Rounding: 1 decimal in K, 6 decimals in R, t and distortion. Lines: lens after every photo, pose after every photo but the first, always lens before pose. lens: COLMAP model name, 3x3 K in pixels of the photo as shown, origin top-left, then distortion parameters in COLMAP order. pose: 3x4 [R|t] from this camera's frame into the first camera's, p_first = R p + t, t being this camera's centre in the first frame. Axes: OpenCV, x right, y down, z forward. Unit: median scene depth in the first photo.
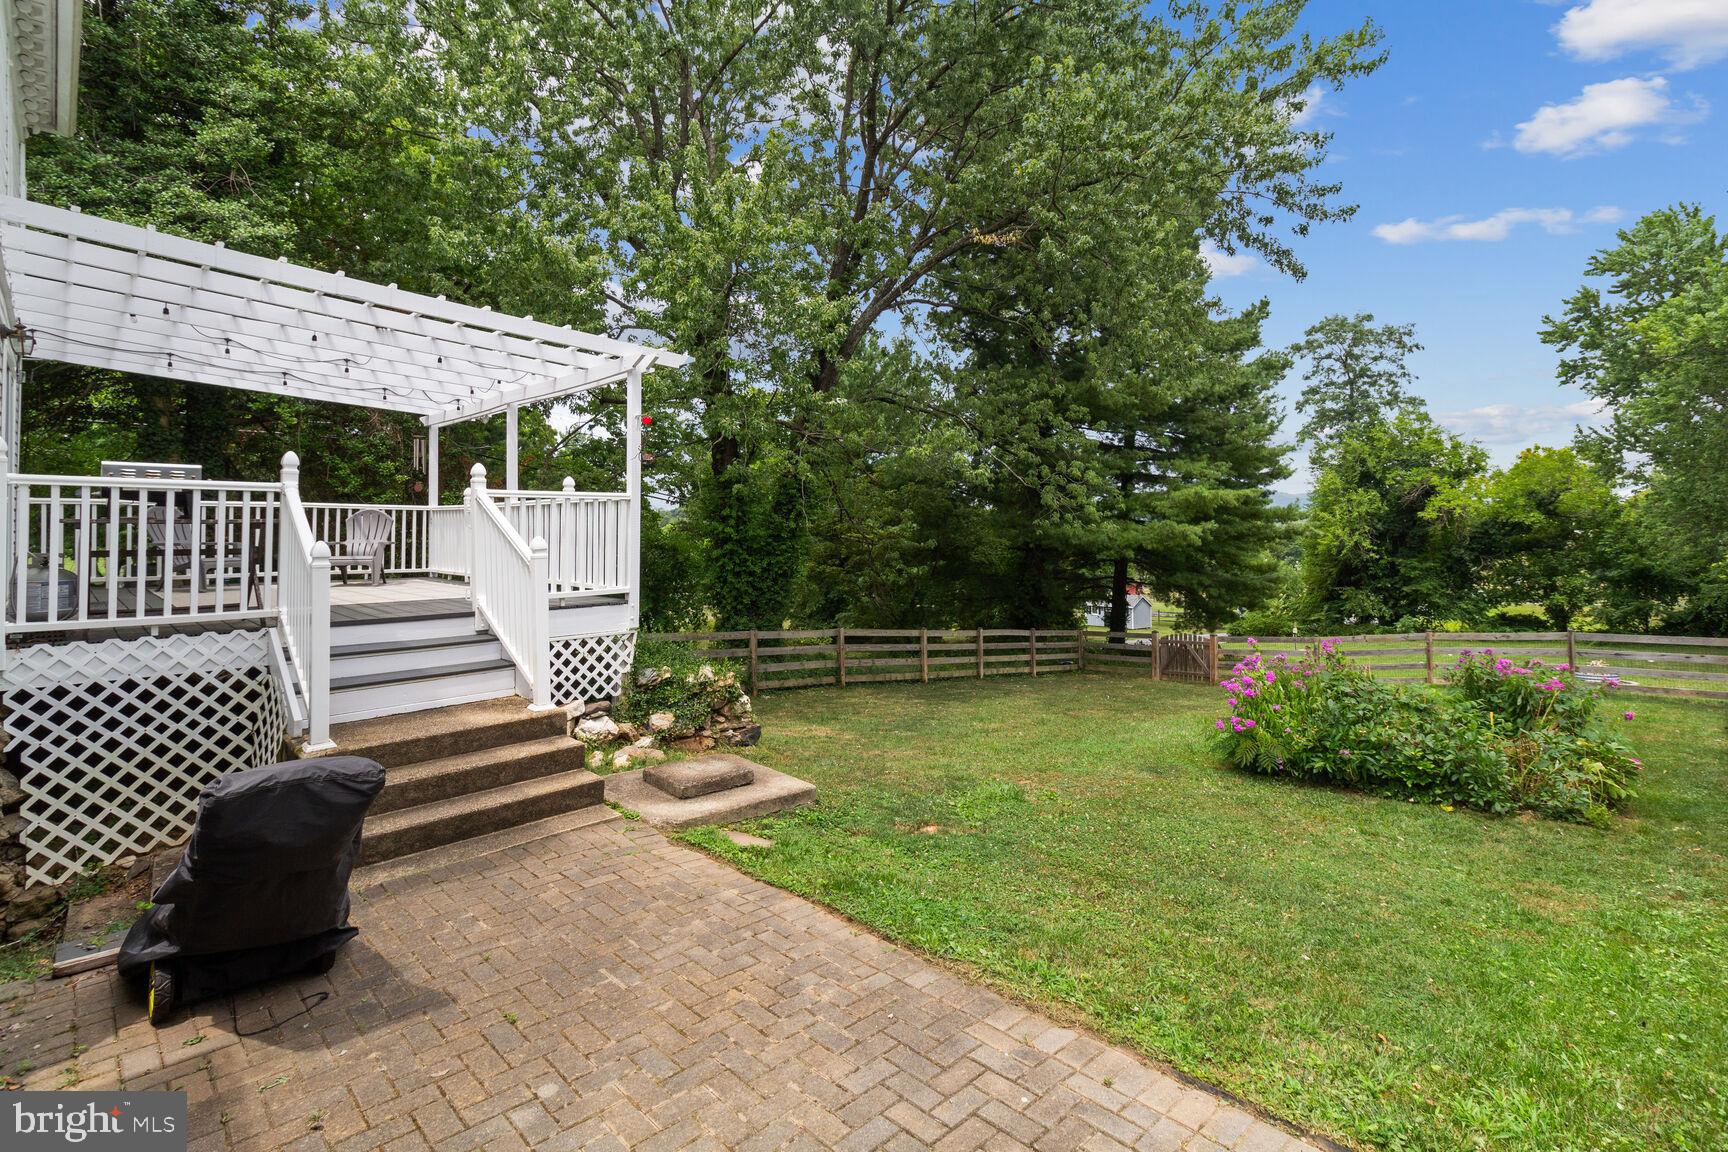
lens RADIAL K [[814.1, 0, 864.6], [0, 814.1, 490.1], [0, 0, 1]] dist [0.000191, 0.000142]
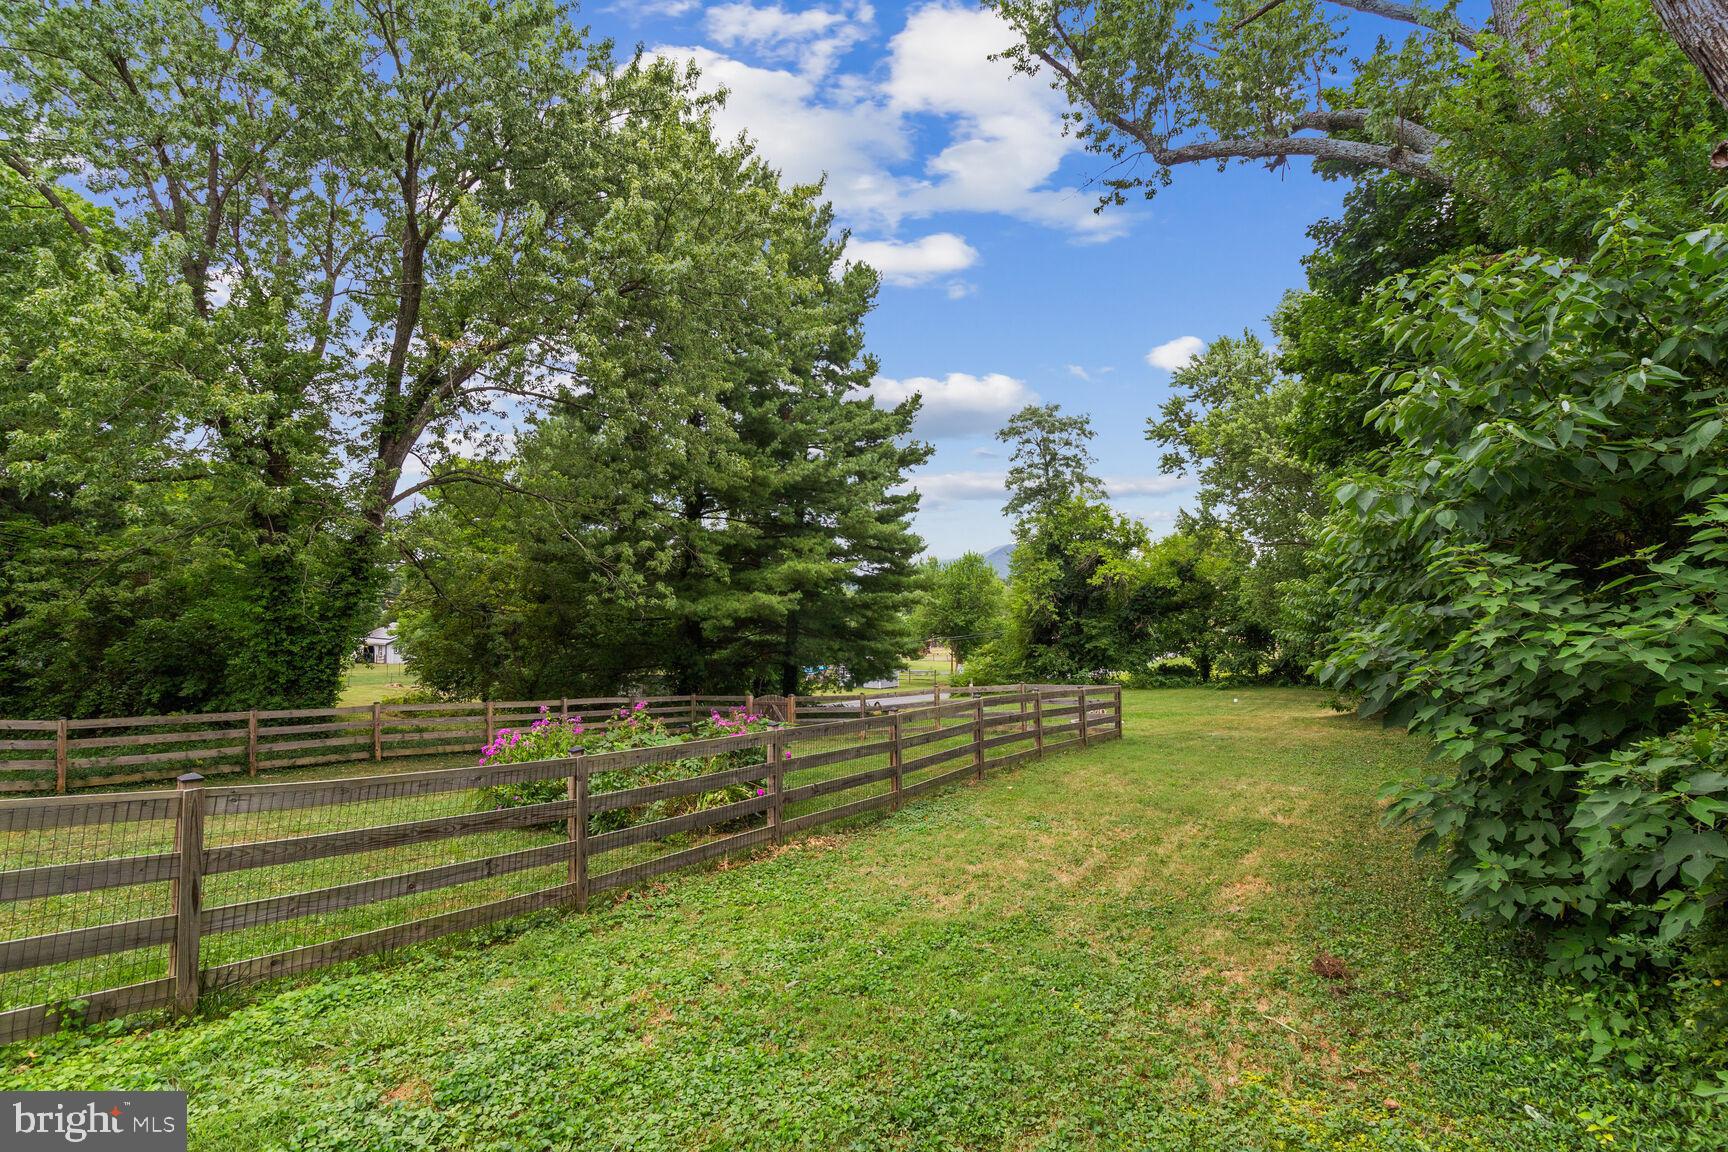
lens RADIAL K [[811.0, 0, 867.9], [0, 811.0, 517.0], [0, 0, 1]] dist [0.003277, 0.000516]
pose [[0.971631, 0.012575, 0.236166, 0.098784], [-0.001339, 0.998862, -0.047675, -0.005225], [-0.236496, 0.046006, 0.970543, -0.045032]]
